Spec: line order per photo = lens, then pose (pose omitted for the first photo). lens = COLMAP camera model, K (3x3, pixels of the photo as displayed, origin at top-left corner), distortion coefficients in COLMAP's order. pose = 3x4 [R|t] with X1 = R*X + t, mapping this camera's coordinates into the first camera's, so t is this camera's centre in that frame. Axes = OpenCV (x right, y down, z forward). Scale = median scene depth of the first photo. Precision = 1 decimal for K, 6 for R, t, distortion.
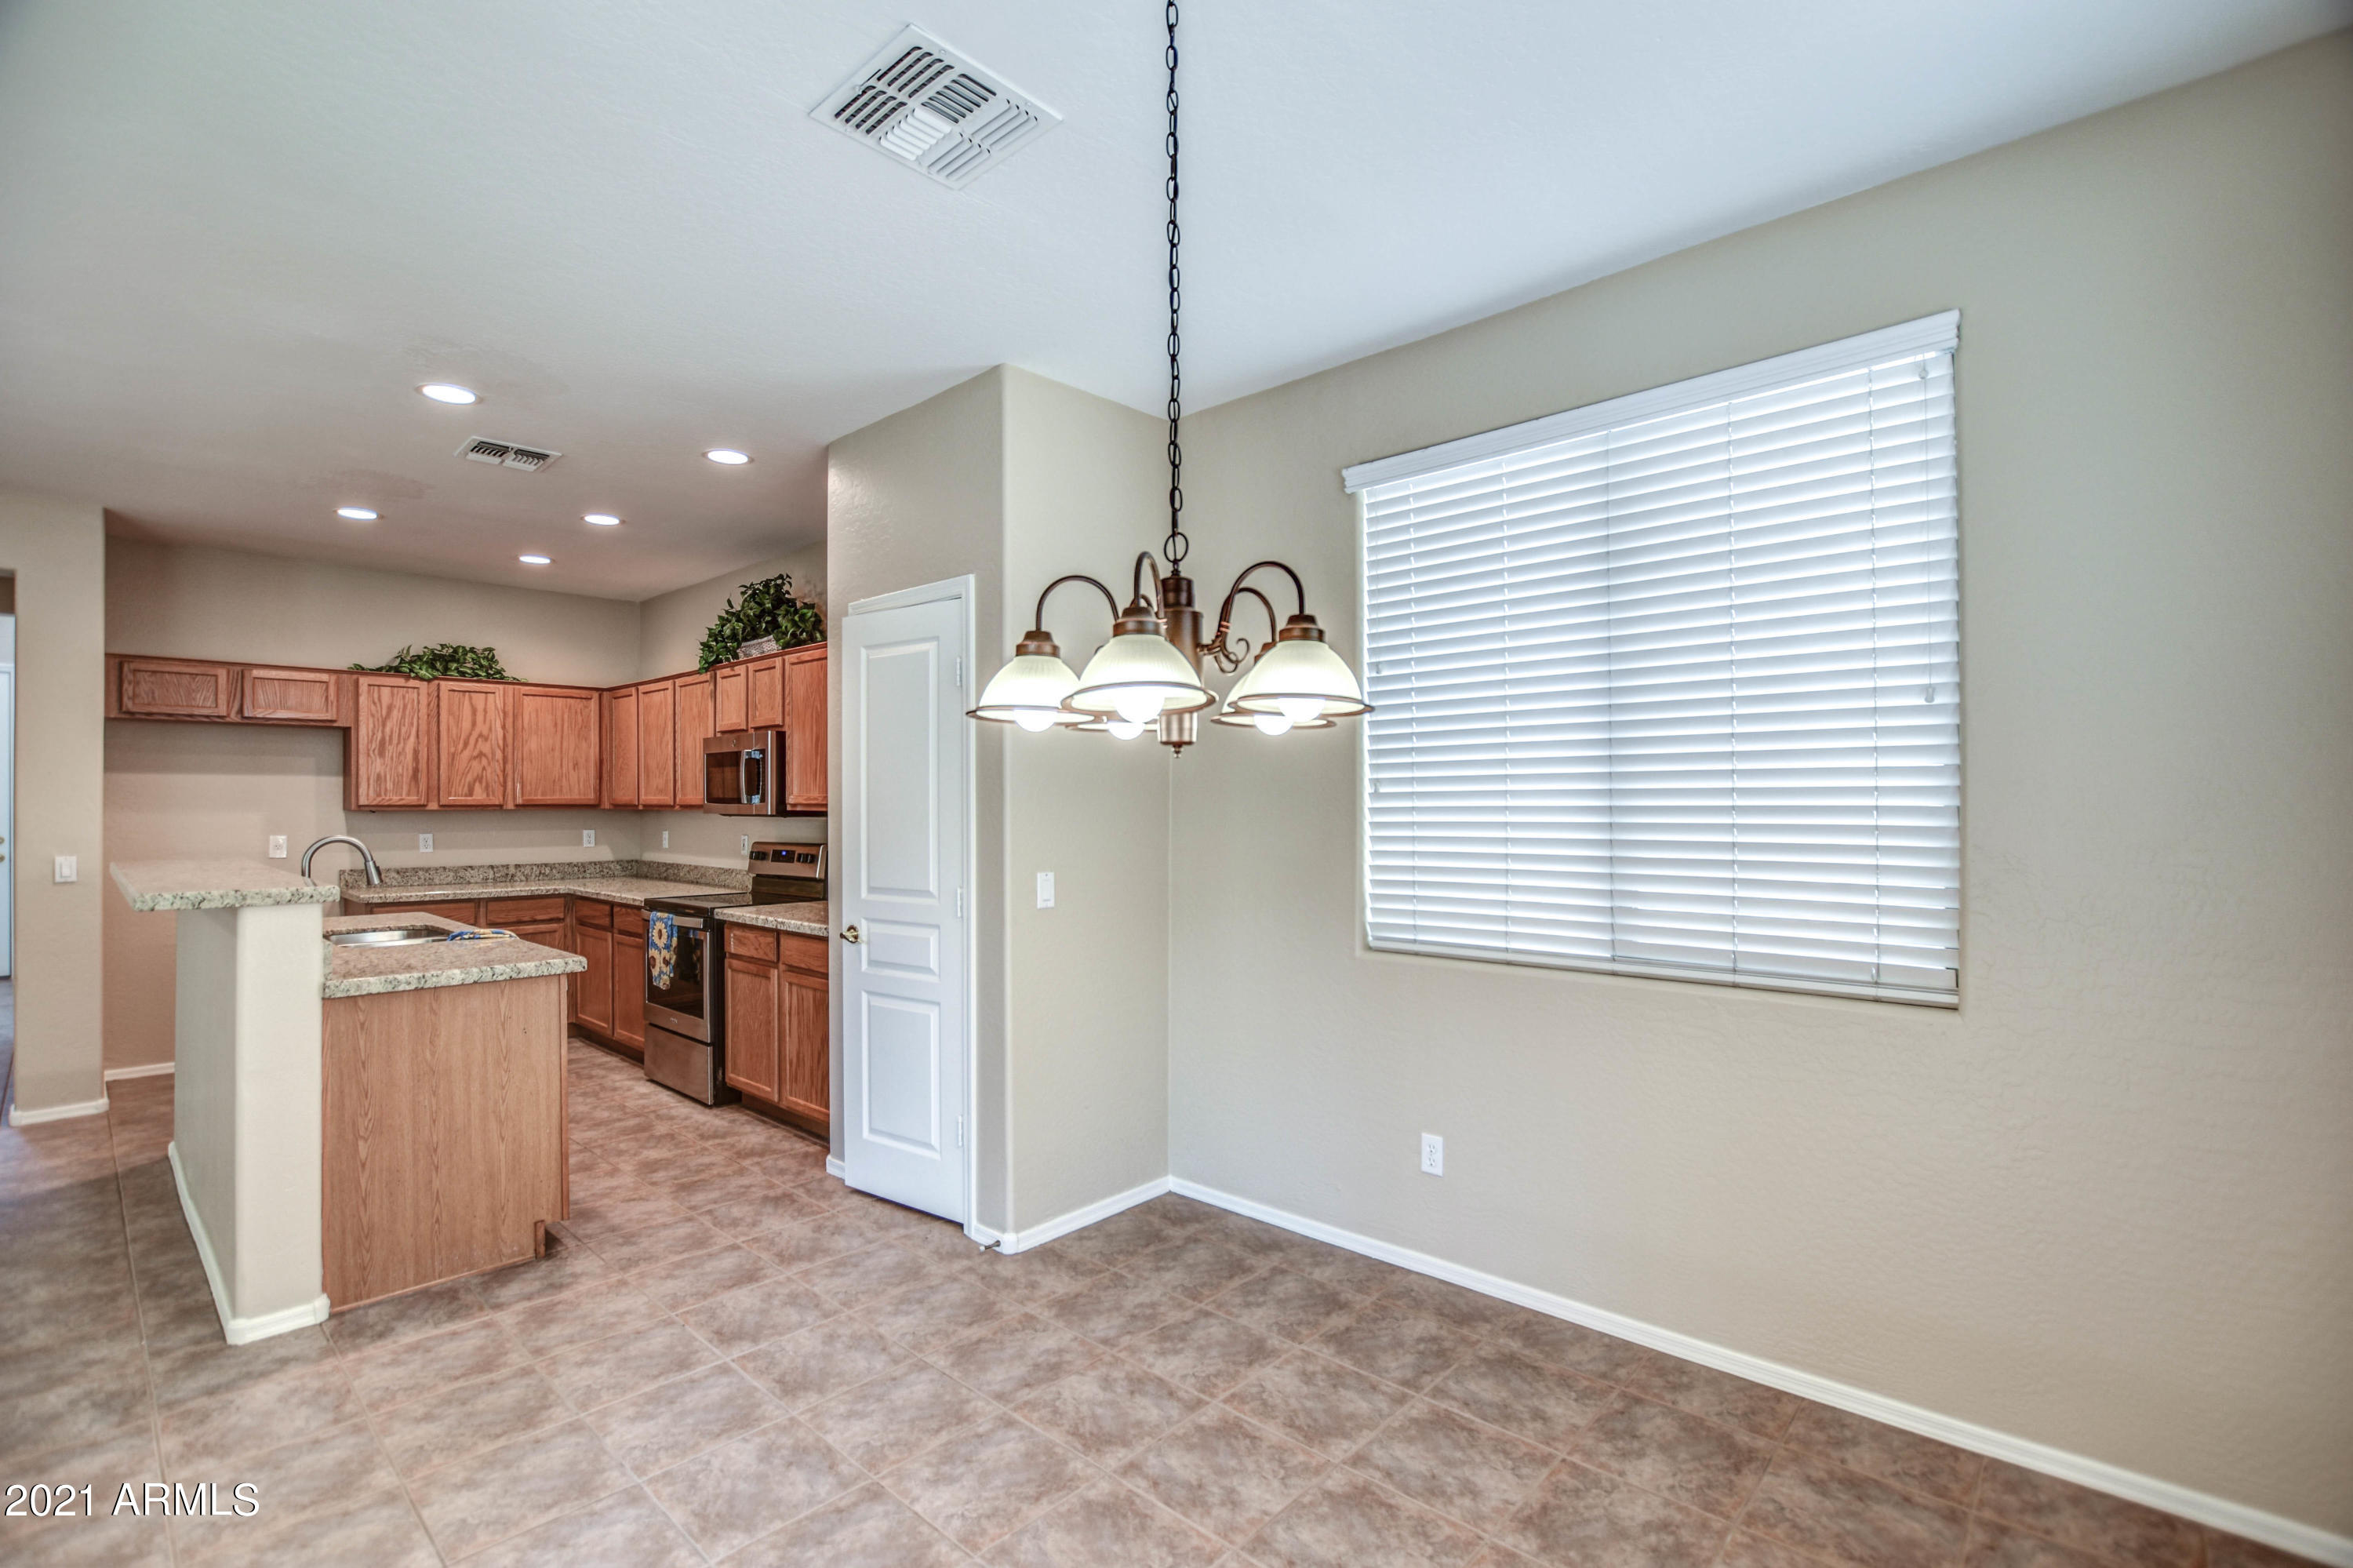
lens RADIAL K [[1046.8, 0, 1180.7], [0, 1046.8, 797.3], [0, 0, 1]] dist [-0.039328, 0.008433]
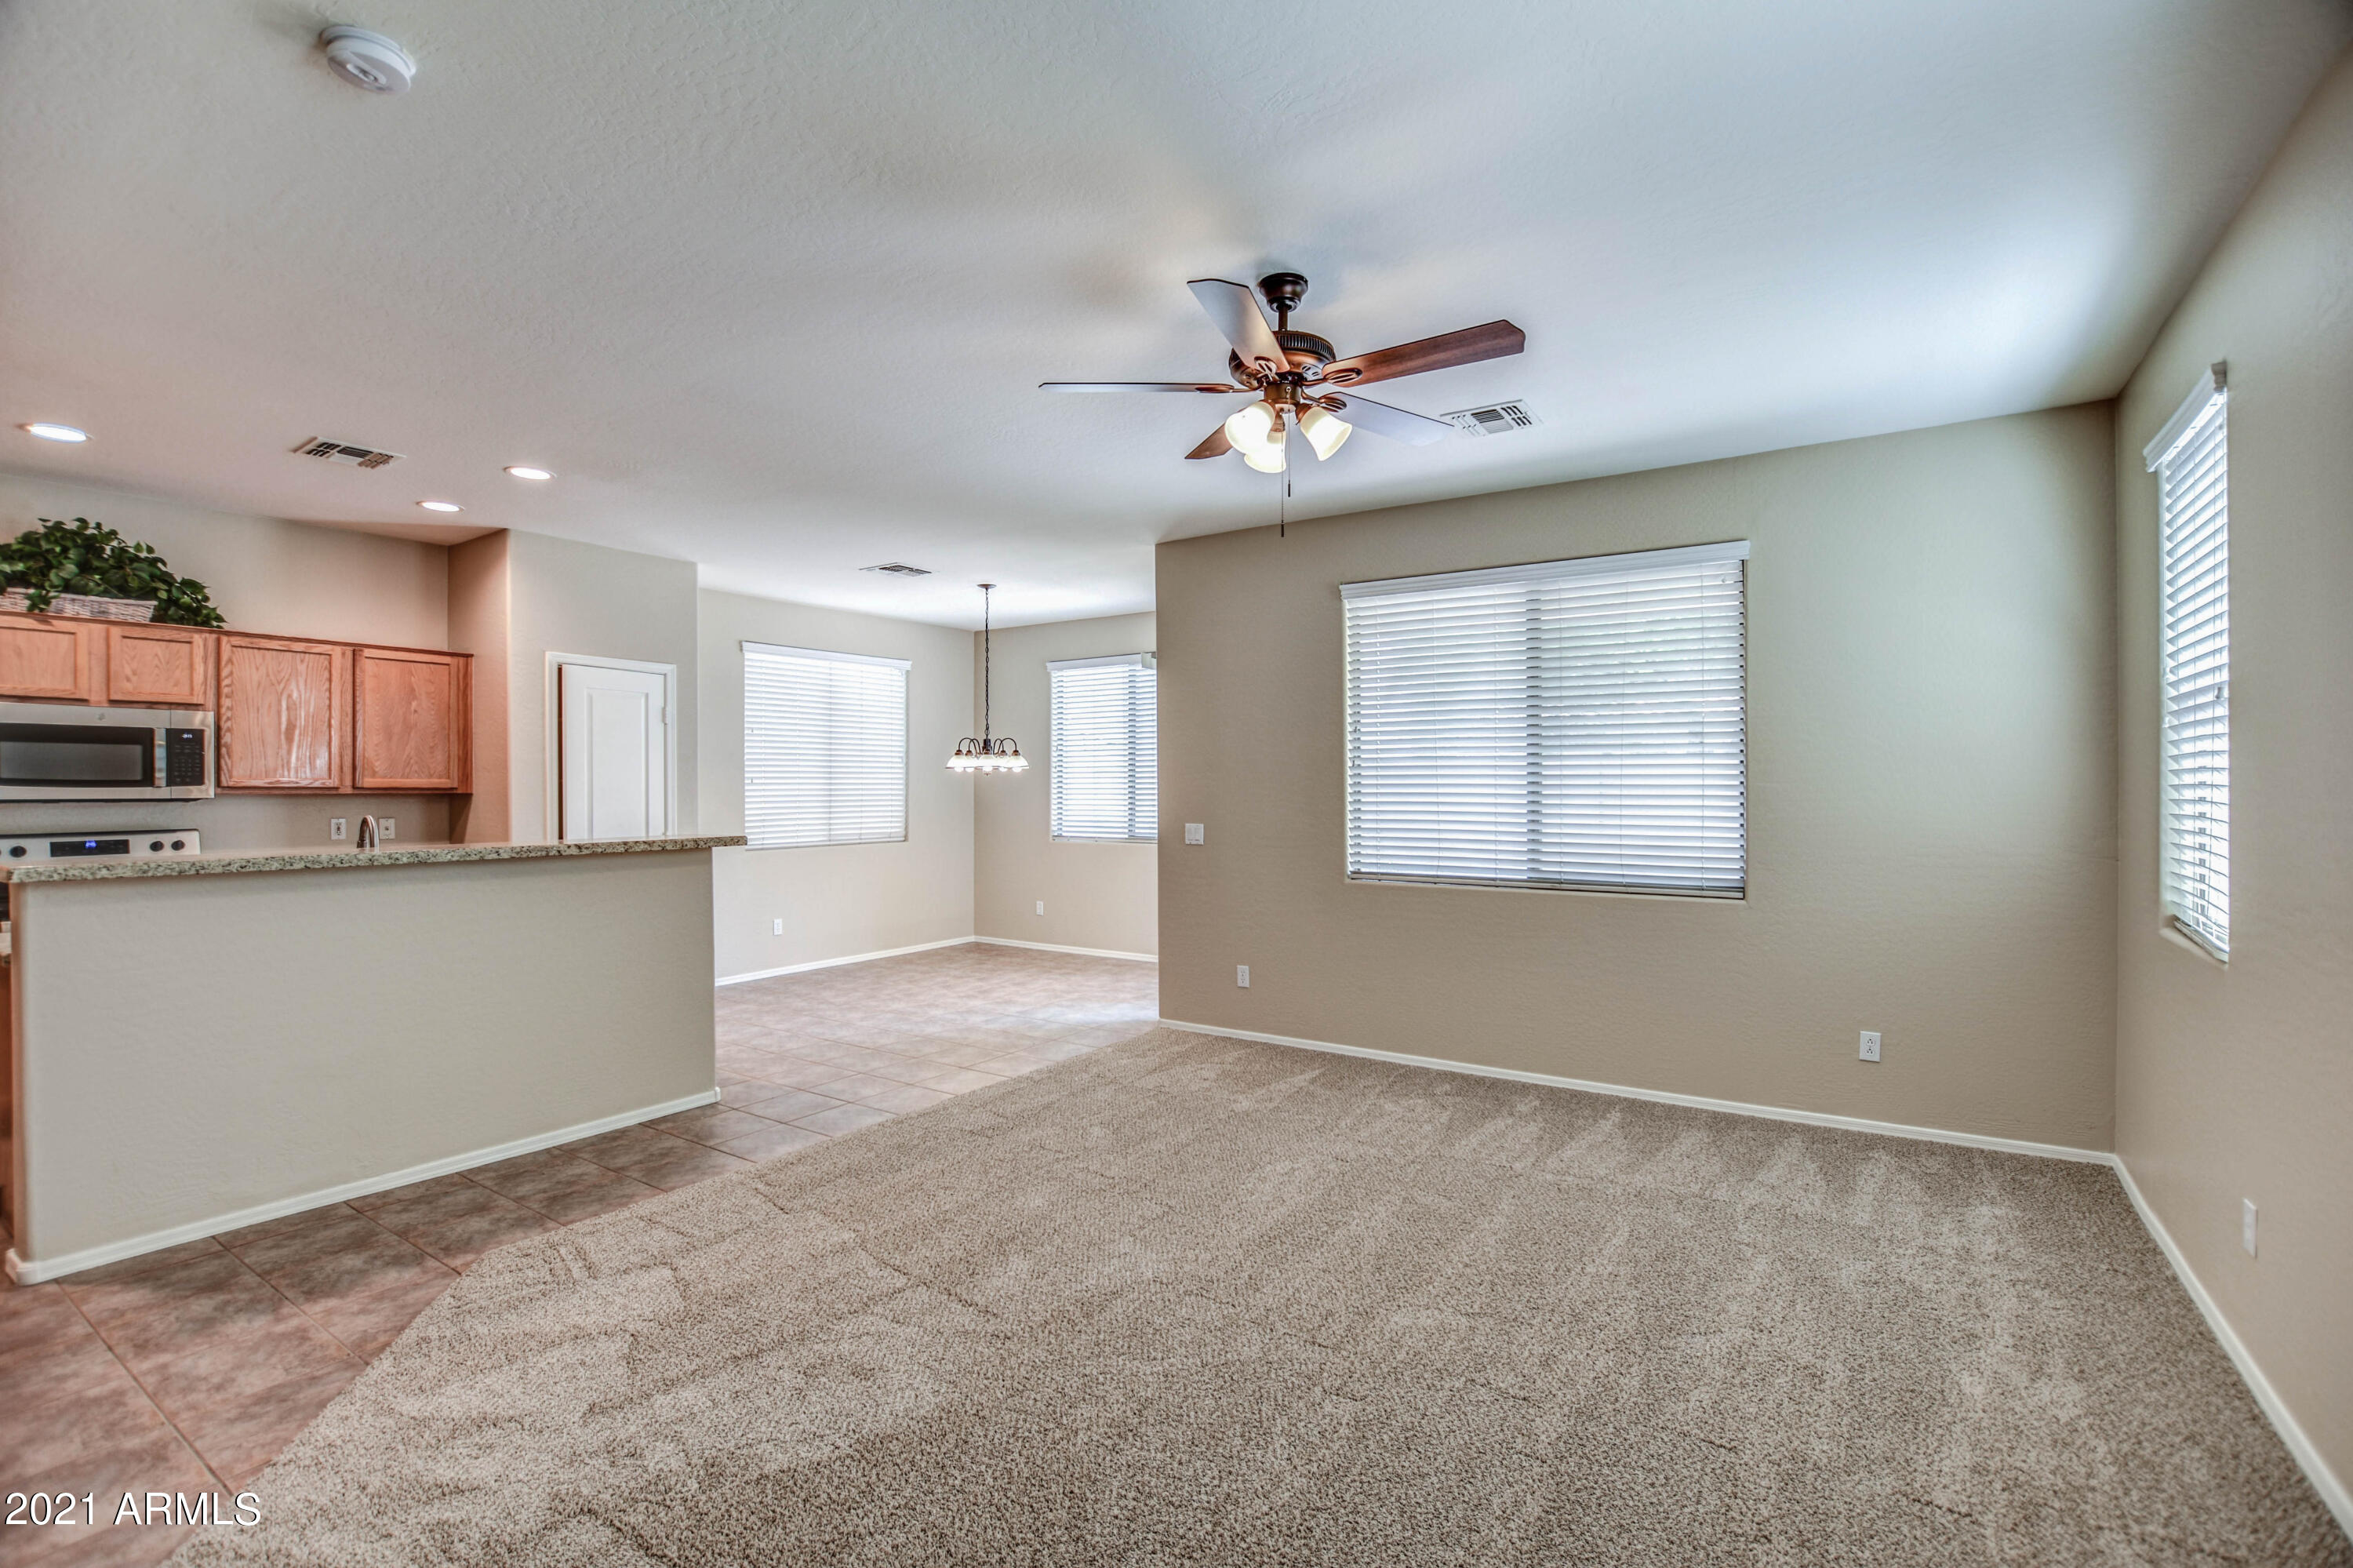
lens RADIAL K [[1046.8, 0, 1180.7], [0, 1046.8, 797.3], [0, 0, 1]] dist [-0.039328, 0.008433]
pose [[-0.149246, -0.007654, 0.988770, -1.805281], [-0.005407, 0.999961, 0.006924, 0.005153], [-0.988785, -0.004313, -0.149282, 0.312394]]
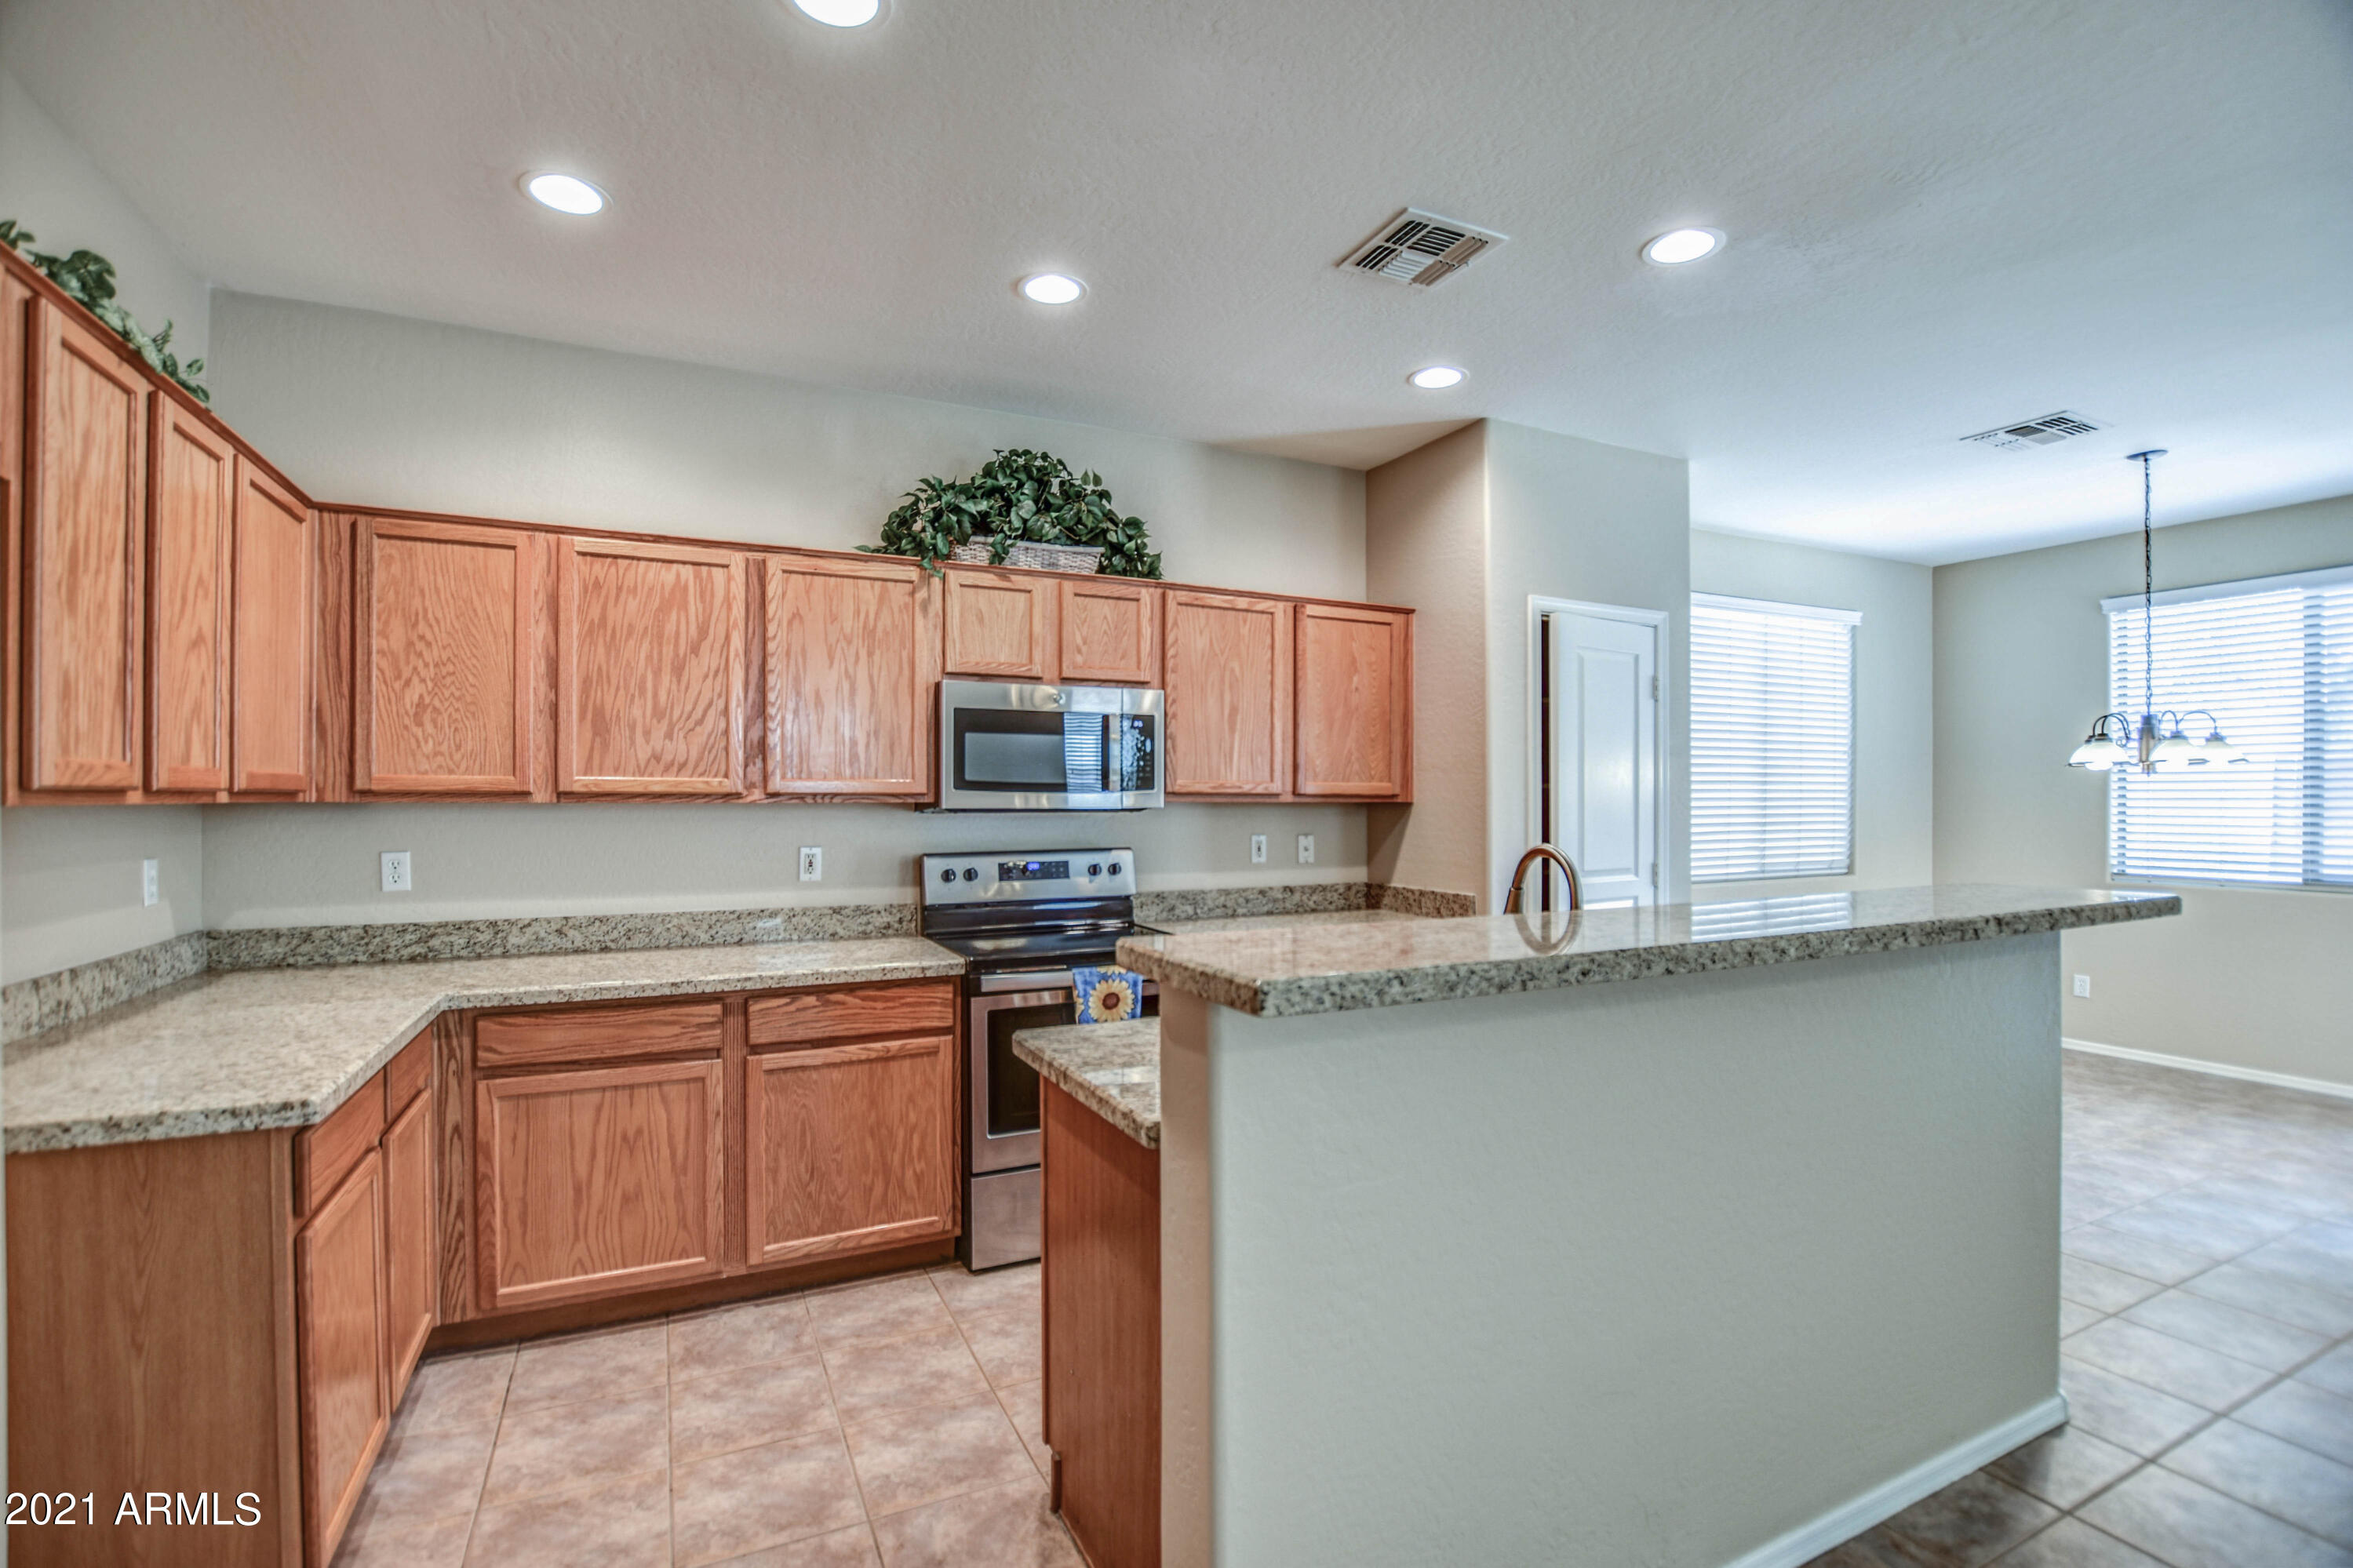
lens RADIAL K [[1046.6, 0, 1180.7], [0, 1046.6, 797.3], [0, 0, 1]] dist [-0.039328, 0.008433]
pose [[0.368803, 0.001120, 0.929507, -1.301276], [-0.007945, 0.999967, 0.001948, 0.009367], [-0.929474, -0.008103, 0.368800, 0.898175]]
